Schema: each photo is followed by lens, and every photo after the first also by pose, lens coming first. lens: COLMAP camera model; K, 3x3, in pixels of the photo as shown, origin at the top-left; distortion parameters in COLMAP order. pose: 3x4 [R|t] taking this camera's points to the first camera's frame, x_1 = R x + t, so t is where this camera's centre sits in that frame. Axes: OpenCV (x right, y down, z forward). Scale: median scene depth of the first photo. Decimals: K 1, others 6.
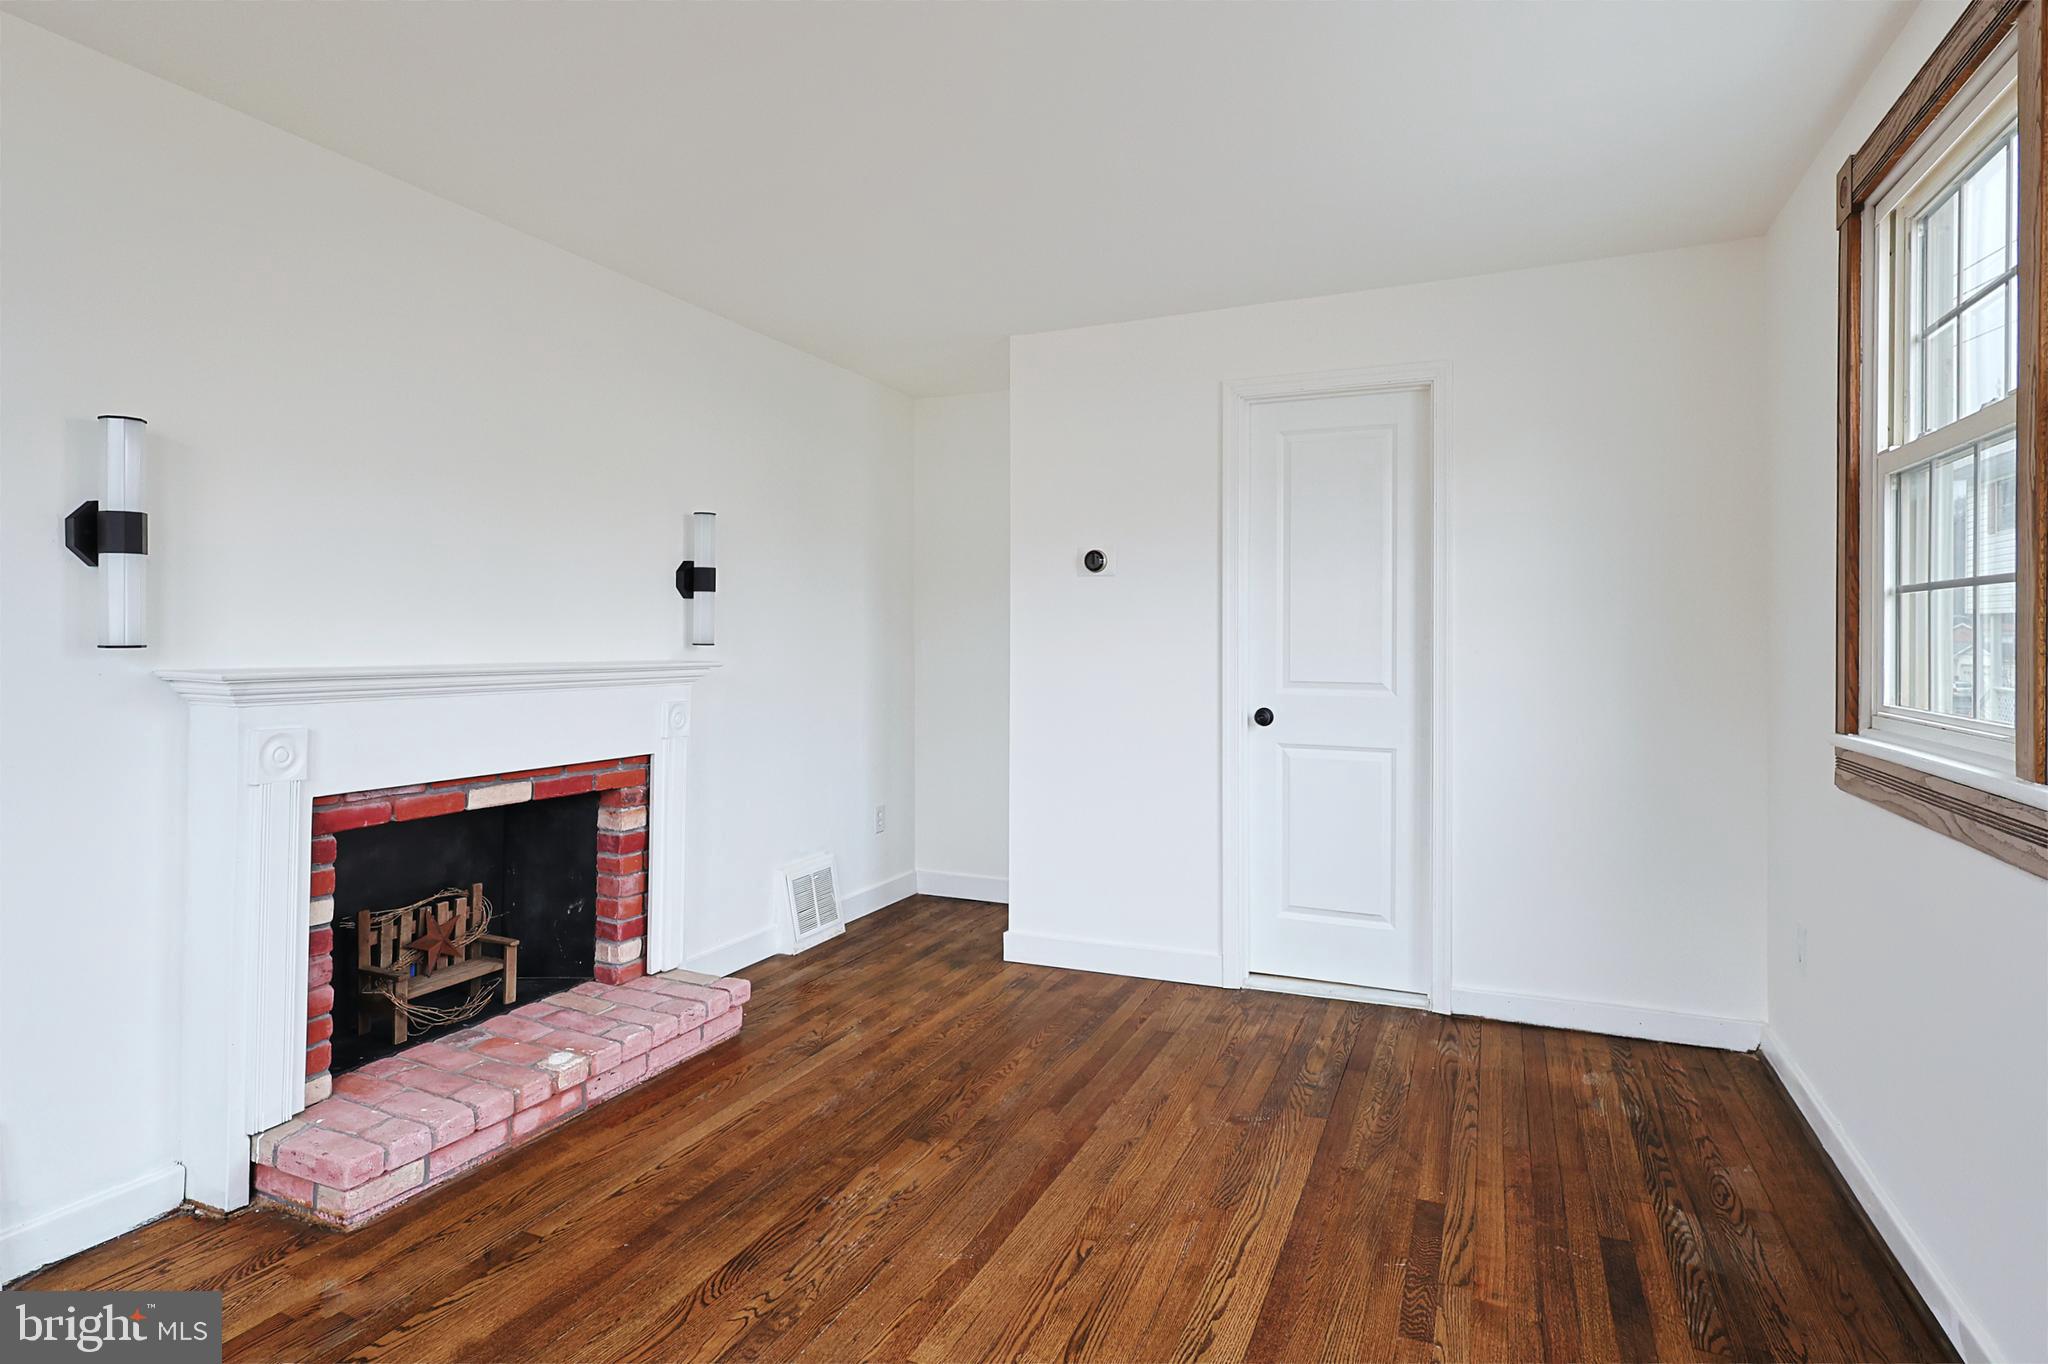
lens RADIAL K [[1156.1, 0, 981.3], [0, 1156.1, 601.5], [0, 0, 1]] dist [0.002858, 0.001814]
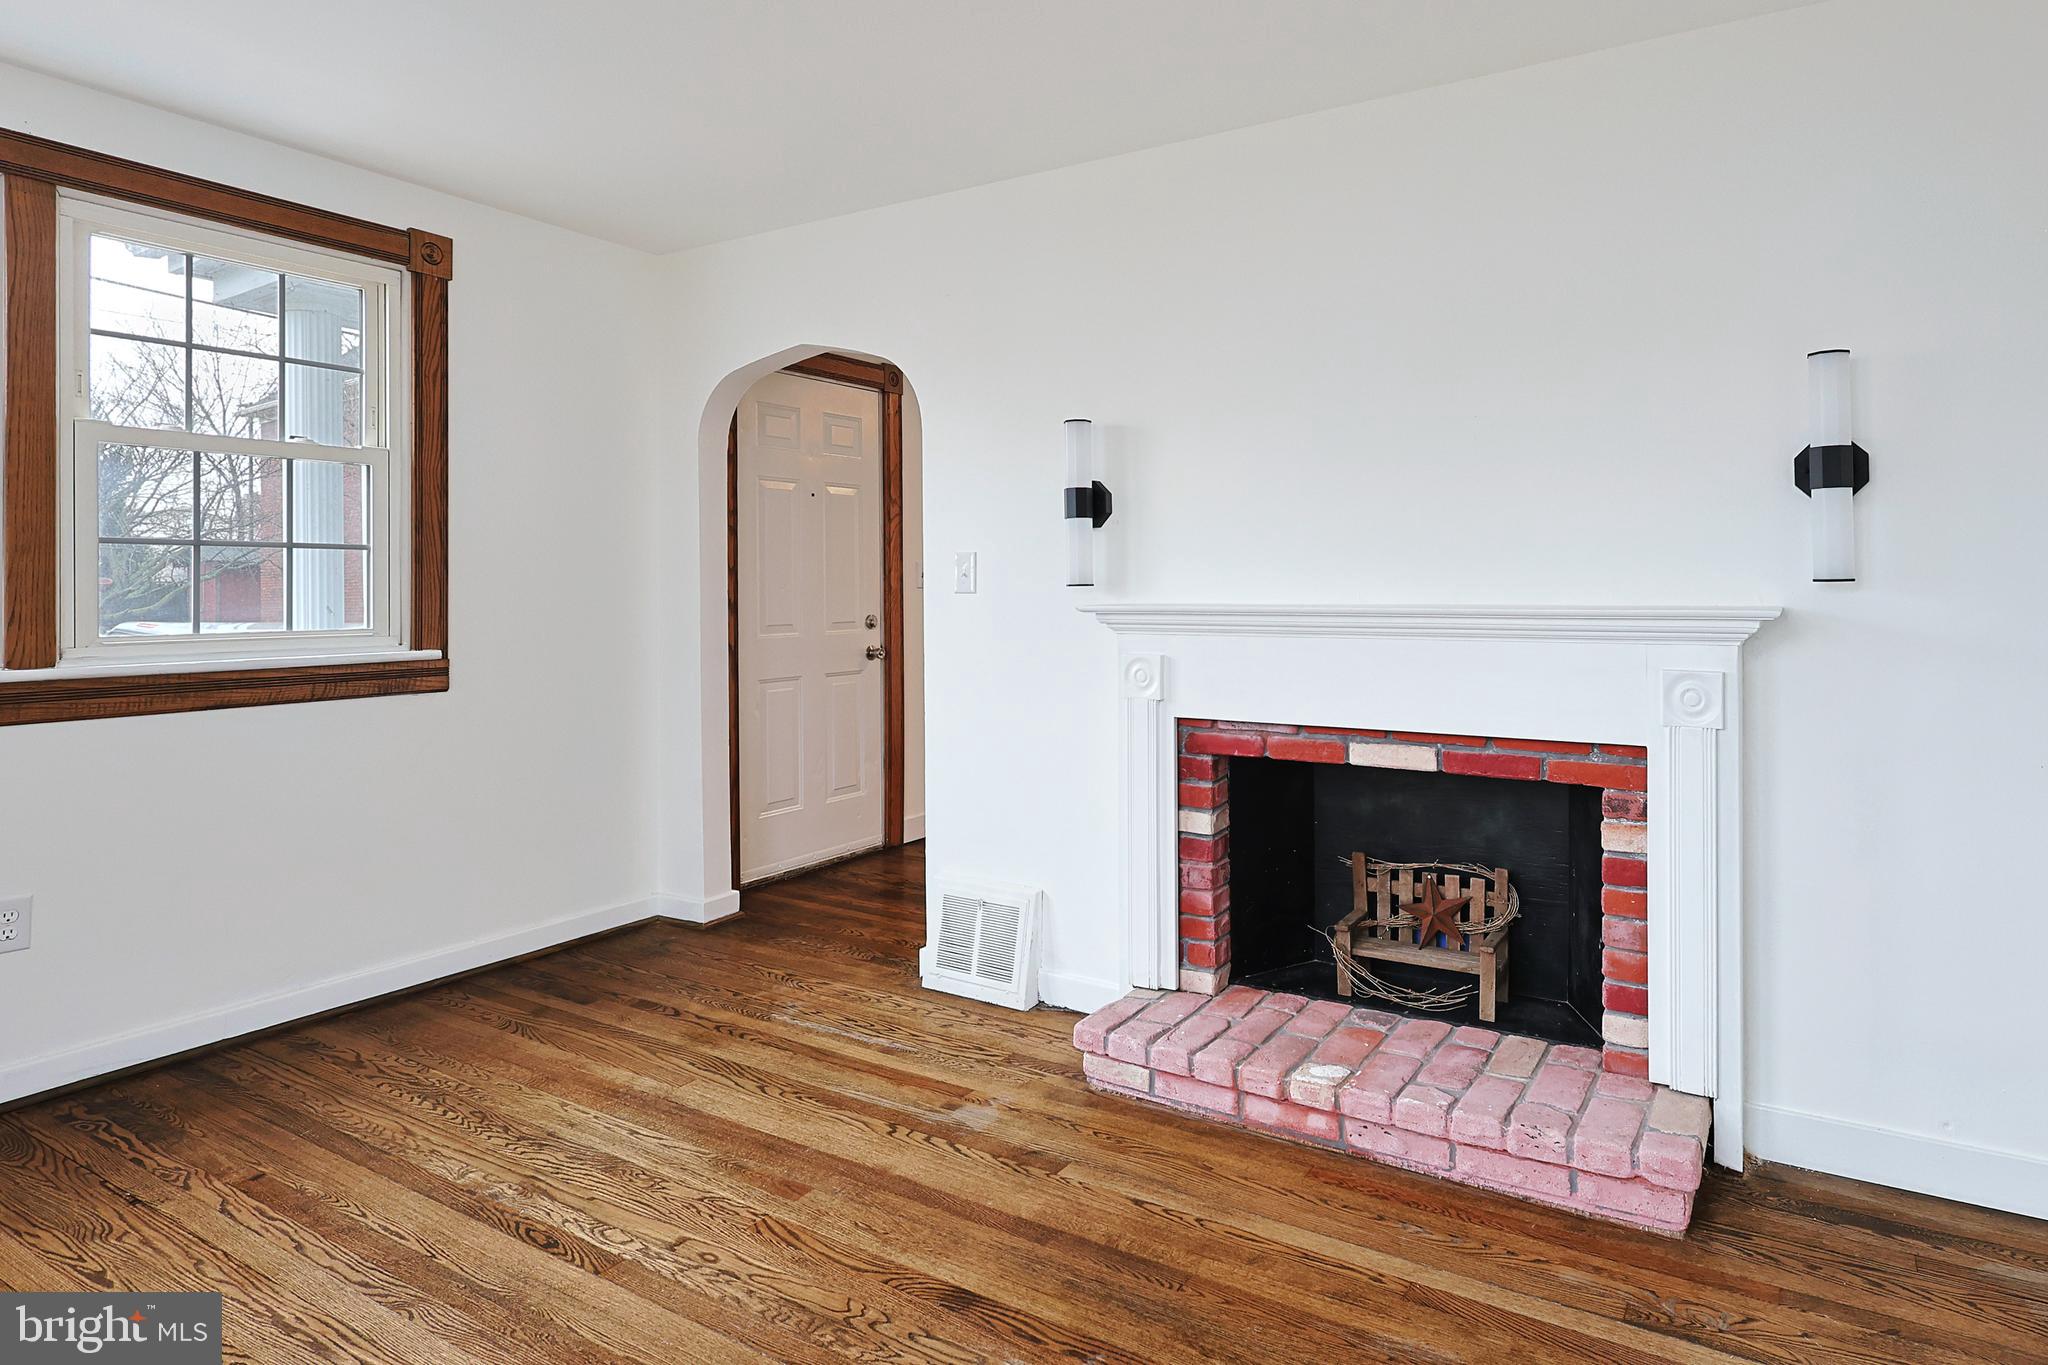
lens RADIAL K [[1156.1, 0, 1123.9], [0, 1156.1, 577.8], [0, 0, 1]] dist [0.002858, 0.001814]
pose [[-0.104760, -0.014316, -0.994394, 0.532822], [0.034123, 0.999256, -0.017981, 0.049098], [0.993912, -0.035815, -0.104193, 1.025876]]
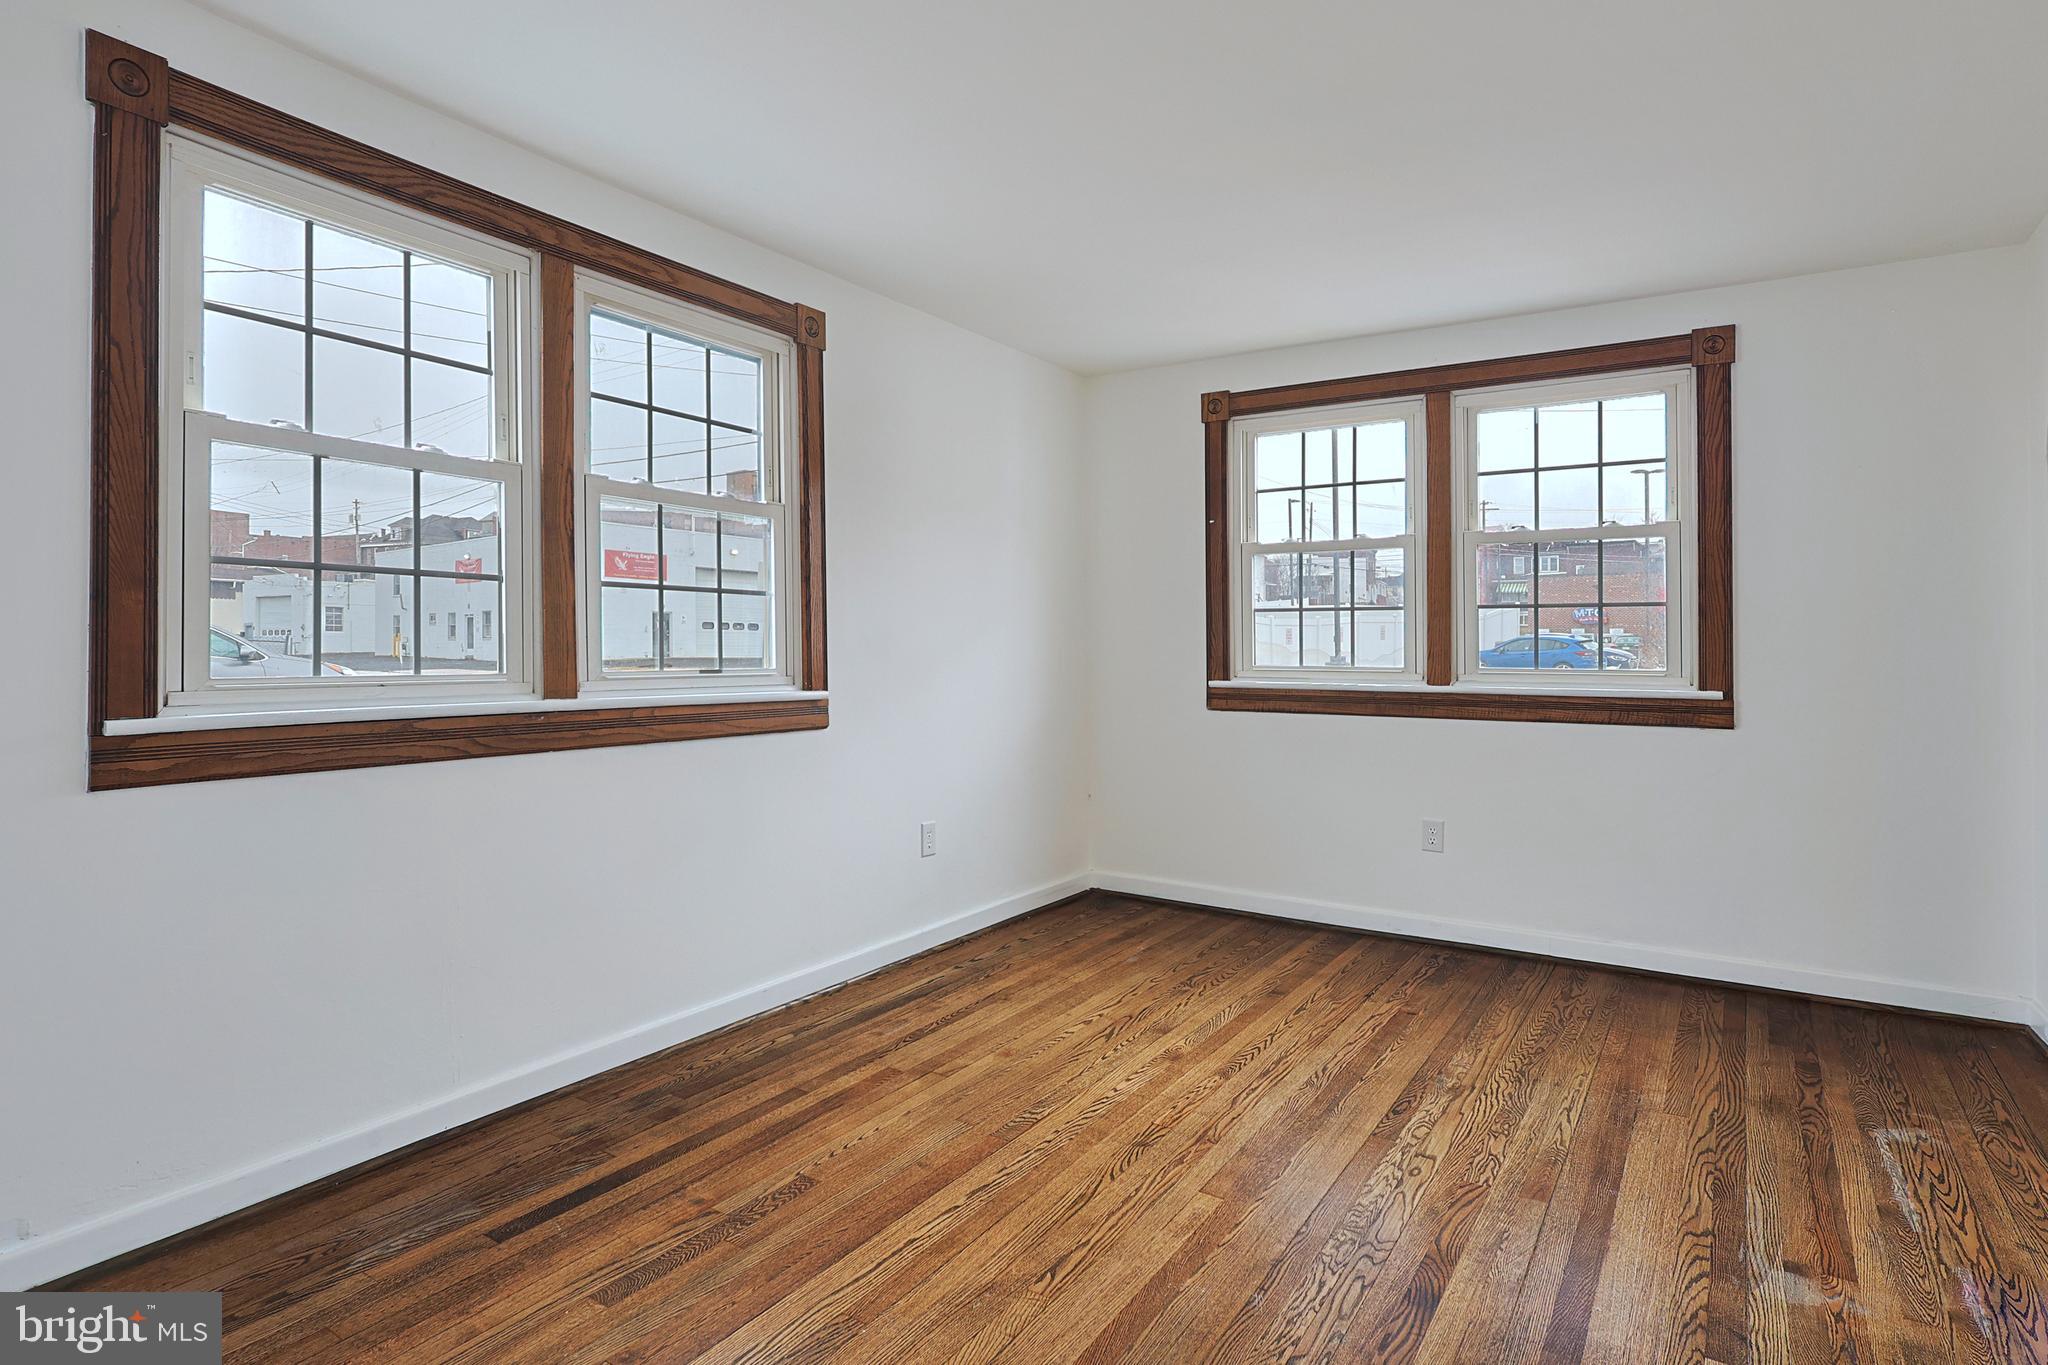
lens RADIAL K [[1045.6, 0, 1048.7], [0, 1045.6, 631.3], [0, 0, 1]] dist [-0.003018, 0.005167]
pose [[-0.990879, -0.003514, 0.134711, -0.019636], [-0.009661, 0.998940, -0.045002, 0.072883], [-0.134410, -0.045893, -0.989863, 1.566567]]
